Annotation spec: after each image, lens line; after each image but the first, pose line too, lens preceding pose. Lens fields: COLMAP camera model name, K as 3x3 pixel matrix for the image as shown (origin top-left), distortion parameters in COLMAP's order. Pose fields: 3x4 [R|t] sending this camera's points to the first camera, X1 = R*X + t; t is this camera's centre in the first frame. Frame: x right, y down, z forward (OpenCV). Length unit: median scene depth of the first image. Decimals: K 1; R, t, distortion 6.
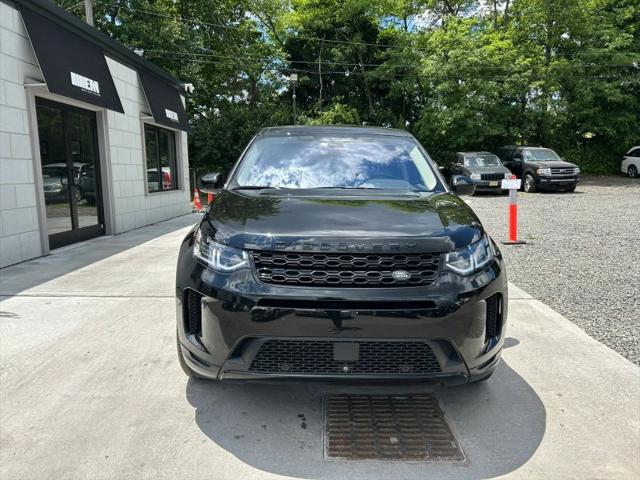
lens RADIAL K [[487.8, 0, 319.3], [0, 487.8, 238.4], [0, 0, 1]] dist [0.054409, -0.047078]
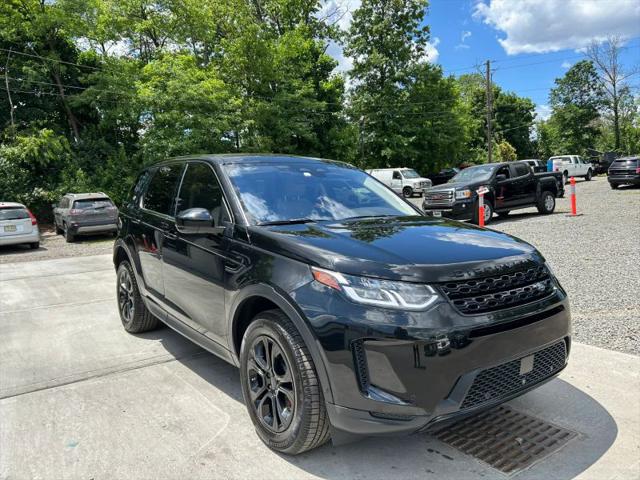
lens RADIAL K [[487.8, 0, 319.3], [0, 487.8, 238.4], [0, 0, 1]] dist [0.054409, -0.047078]
pose [[0.803970, -0.081095, 0.589115, -0.098359], [0.118185, 0.992686, -0.024639, -0.007671], [-0.582808, 0.089434, 0.807674, 0.041727]]
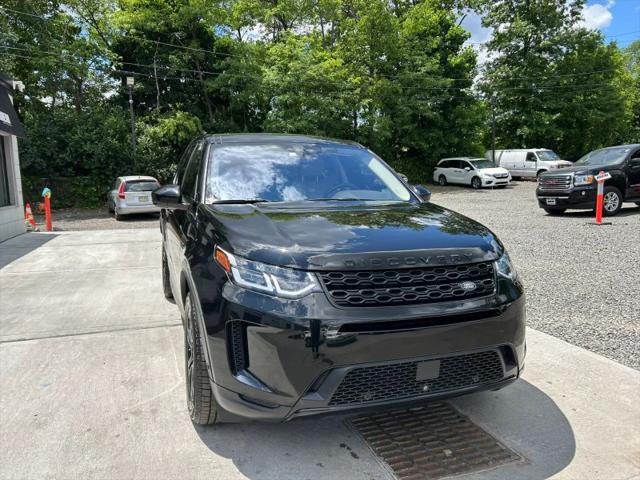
lens RADIAL K [[487.8, 0, 319.3], [0, 487.8, 238.4], [0, 0, 1]] dist [0.054409, -0.047078]
pose [[0.942213, -0.048546, 0.331478, -0.033884], [0.054916, 0.998442, -0.009871, -0.002206], [-0.330482, 0.027504, 0.943411, 0.011351]]
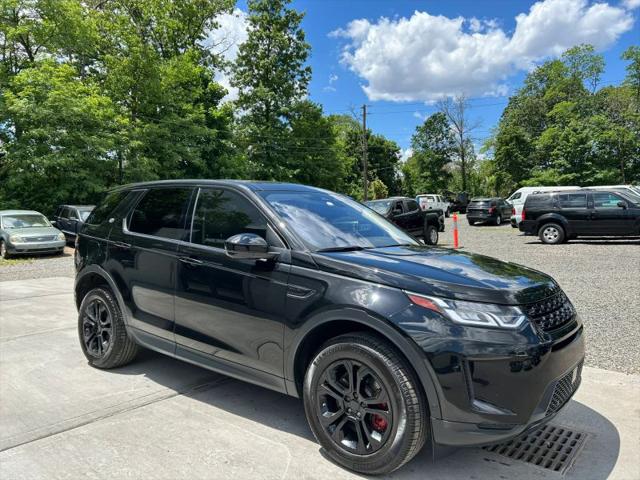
lens RADIAL K [[487.8, 0, 319.3], [0, 487.8, 238.4], [0, 0, 1]] dist [0.054409, -0.047078]
pose [[0.615401, -0.029928, 0.787646, -0.143674], [0.114675, 0.992046, -0.051902, -0.013547], [-0.779828, 0.122264, 0.613938, 0.076782]]
